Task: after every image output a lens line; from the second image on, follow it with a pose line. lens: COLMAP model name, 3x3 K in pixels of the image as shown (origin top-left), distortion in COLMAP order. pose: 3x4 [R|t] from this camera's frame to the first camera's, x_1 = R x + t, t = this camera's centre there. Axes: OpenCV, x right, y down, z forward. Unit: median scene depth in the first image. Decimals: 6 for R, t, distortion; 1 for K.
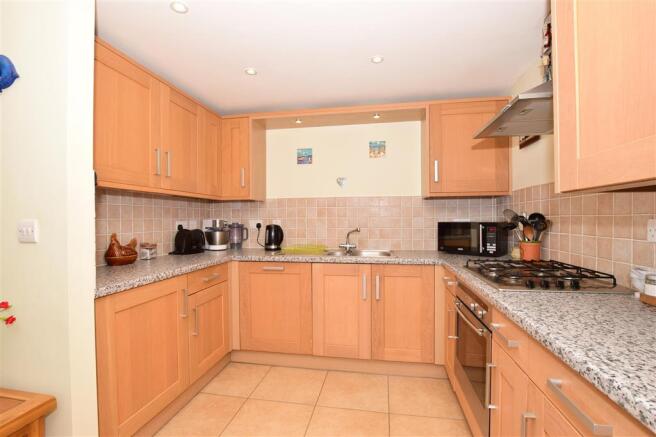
lens RADIAL K [[286.6, 0, 325.5], [0, 286.6, 219.6], [0, 0, 1]] dist [-0.020534, 0.000165]
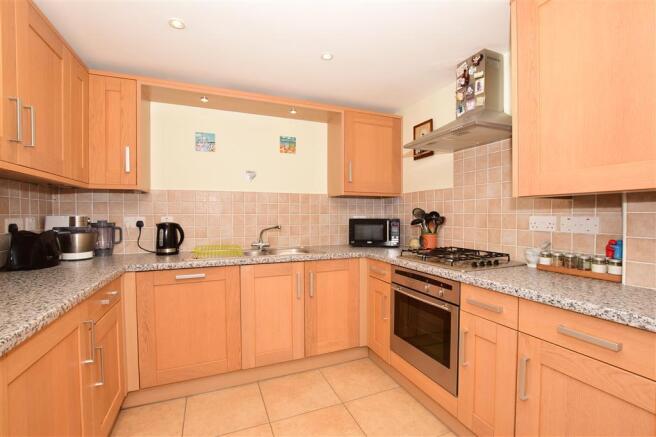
lens RADIAL K [[286.6, 0, 325.5], [0, 286.6, 219.6], [0, 0, 1]] dist [-0.020534, 0.000165]
pose [[0.848783, -0.003958, 0.528726, -0.257604], [-0.001179, 0.999955, 0.009378, 0.001696], [-0.528740, -0.008584, 0.848741, 0.106789]]
